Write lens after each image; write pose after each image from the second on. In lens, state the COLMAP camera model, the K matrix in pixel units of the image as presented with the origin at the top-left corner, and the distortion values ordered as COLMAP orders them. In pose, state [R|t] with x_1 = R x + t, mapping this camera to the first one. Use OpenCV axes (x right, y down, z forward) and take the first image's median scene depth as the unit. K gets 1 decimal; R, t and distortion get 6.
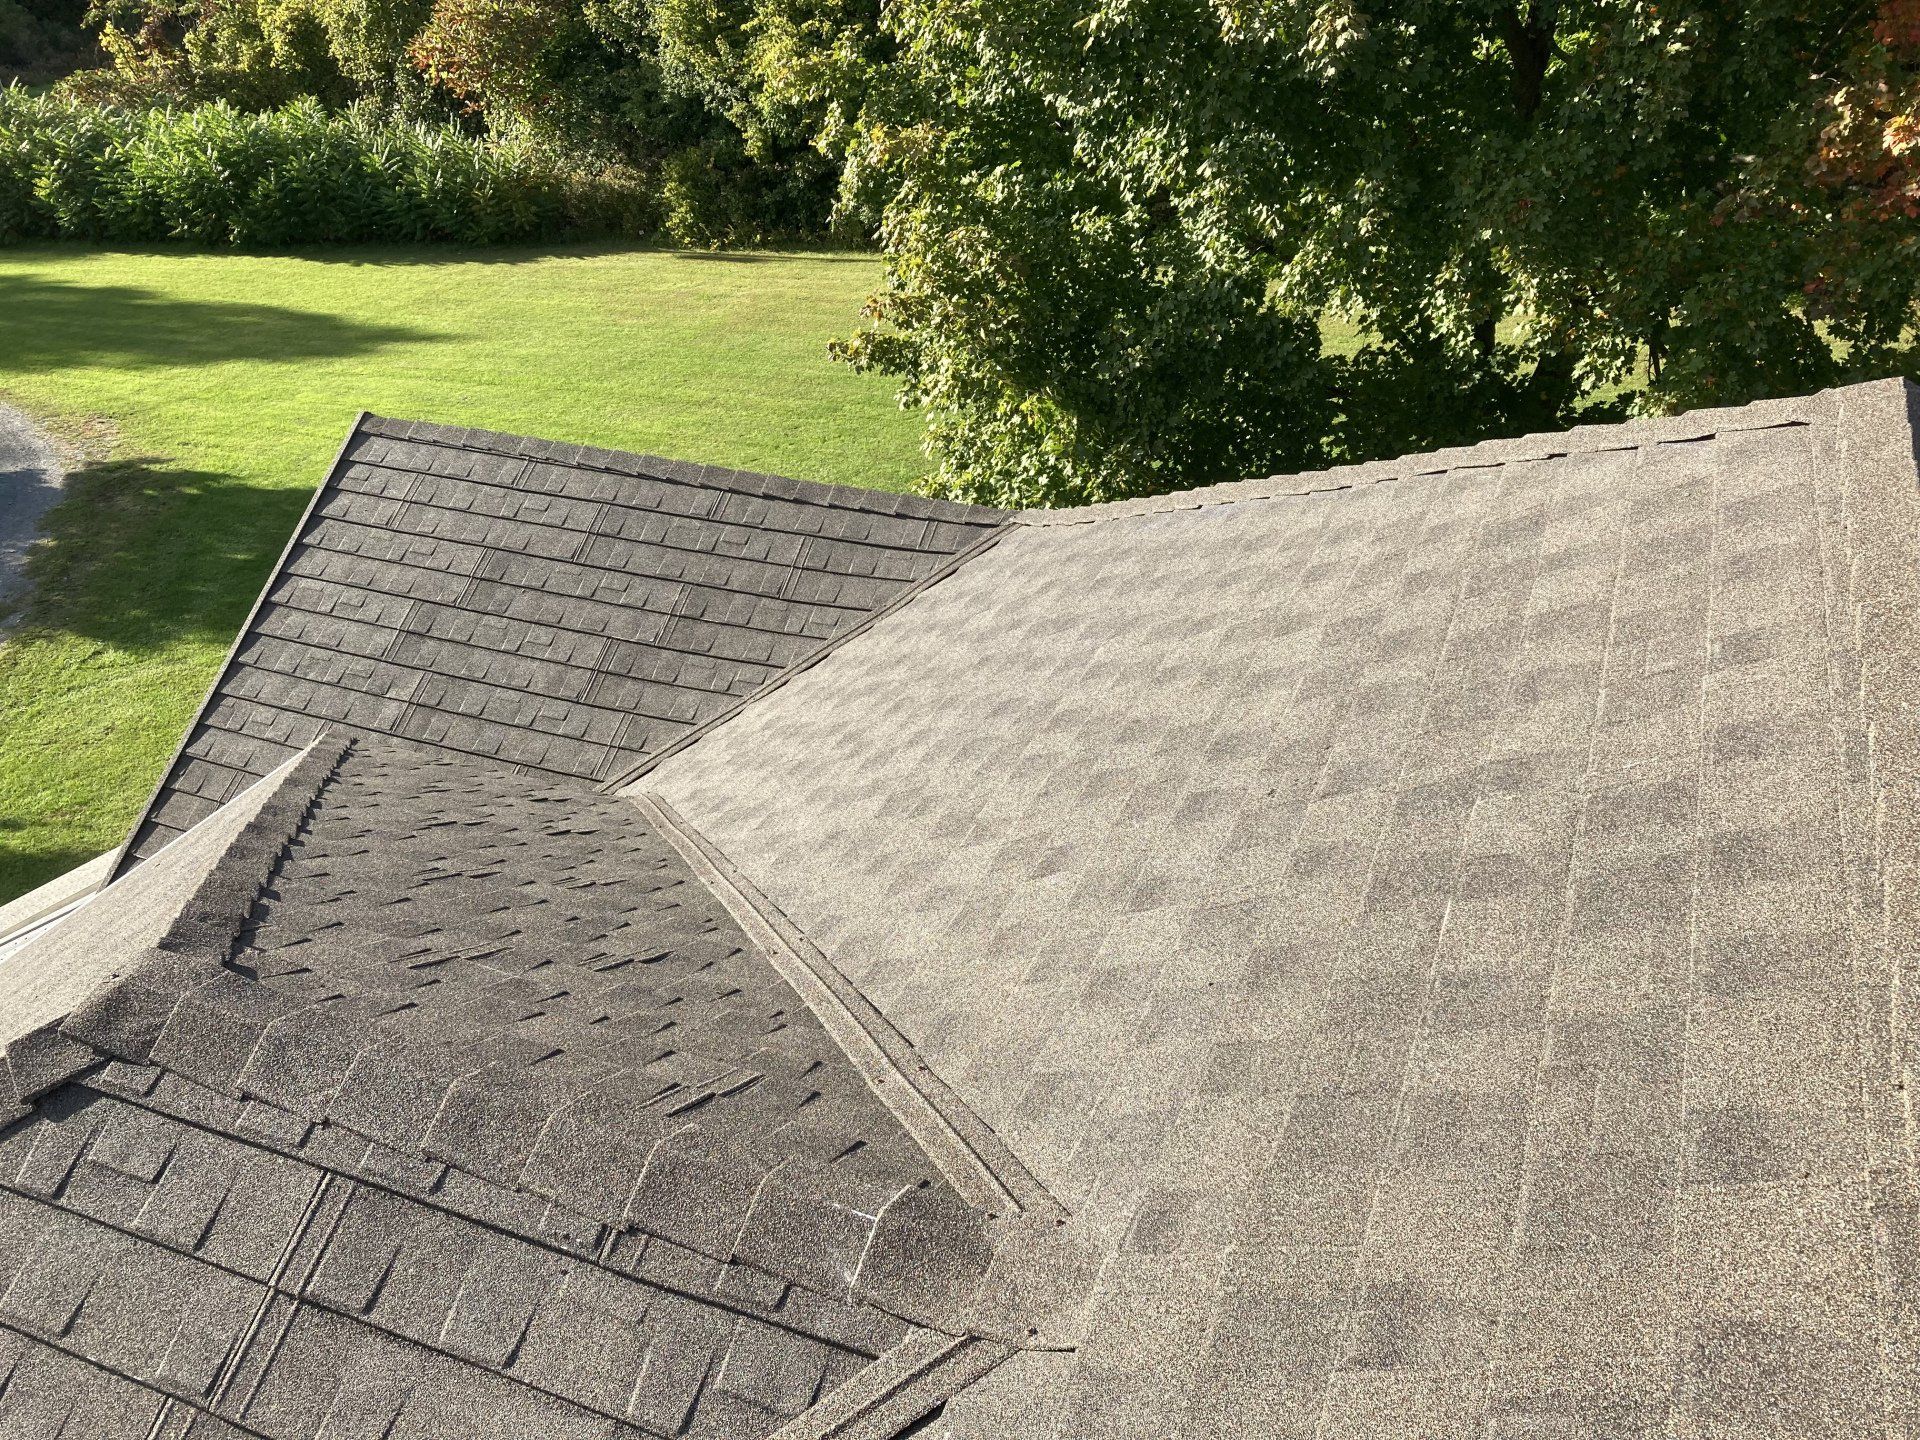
lens RADIAL K [[1579.1, 0, 934.8], [0, 1579.1, 718.0], [0, 0, 1]] dist [0.007145, 0.013746]
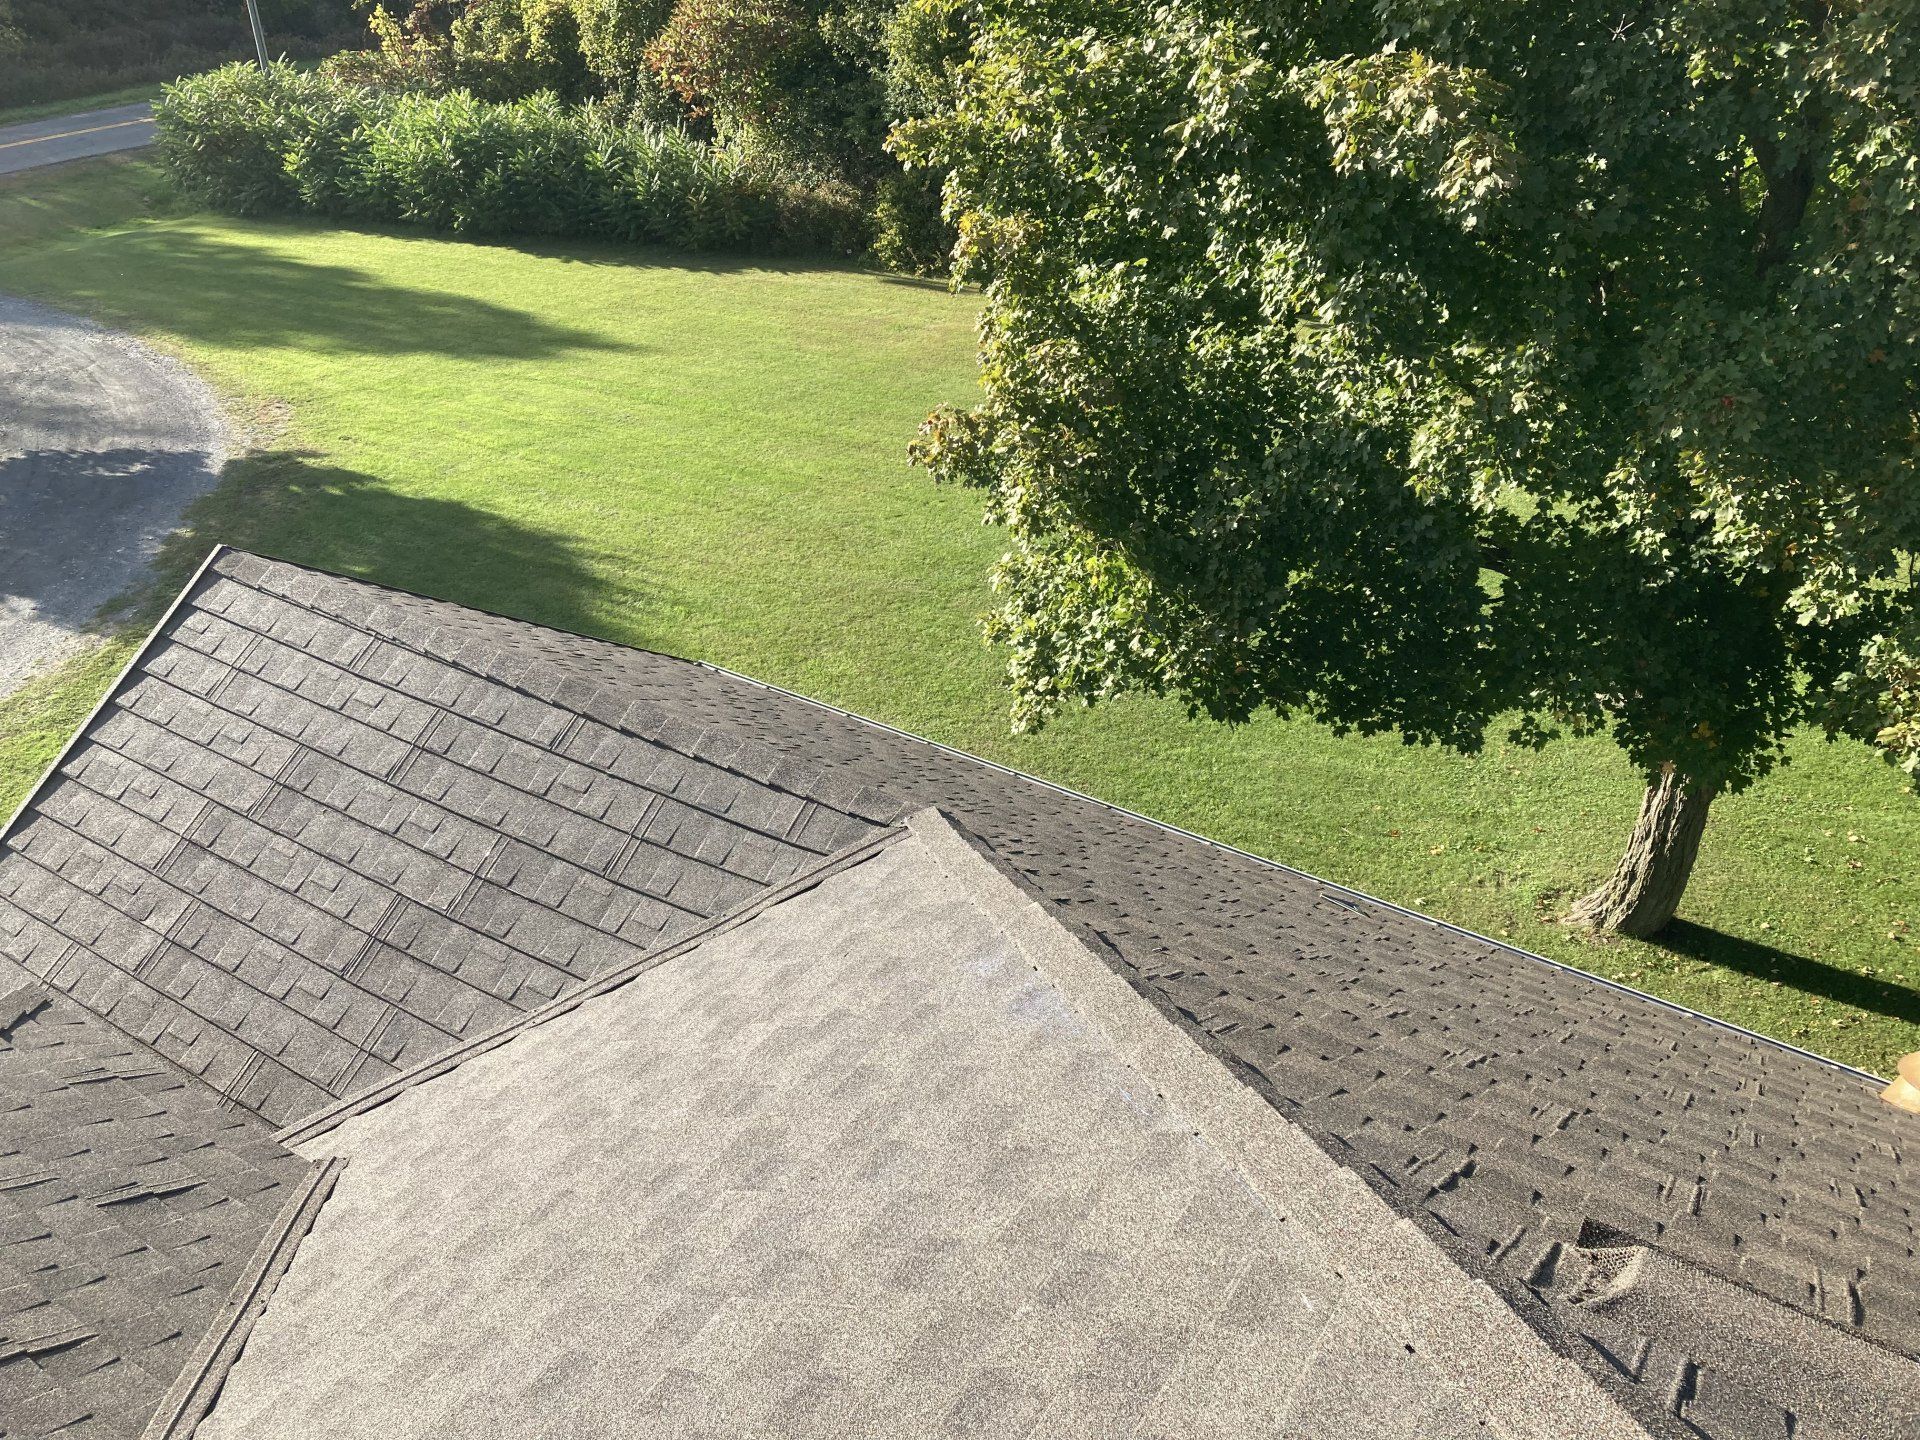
lens RADIAL K [[1559.1, 0, 940.5], [0, 1559.1, 691.1], [0, 0, 1]] dist [0.016303, -0.021531]
pose [[0.983315, 0.116173, -0.139983, 0.068573], [-0.117767, 0.993036, -0.003124, -0.079216], [0.138645, 0.019557, 0.990149, 0.116299]]
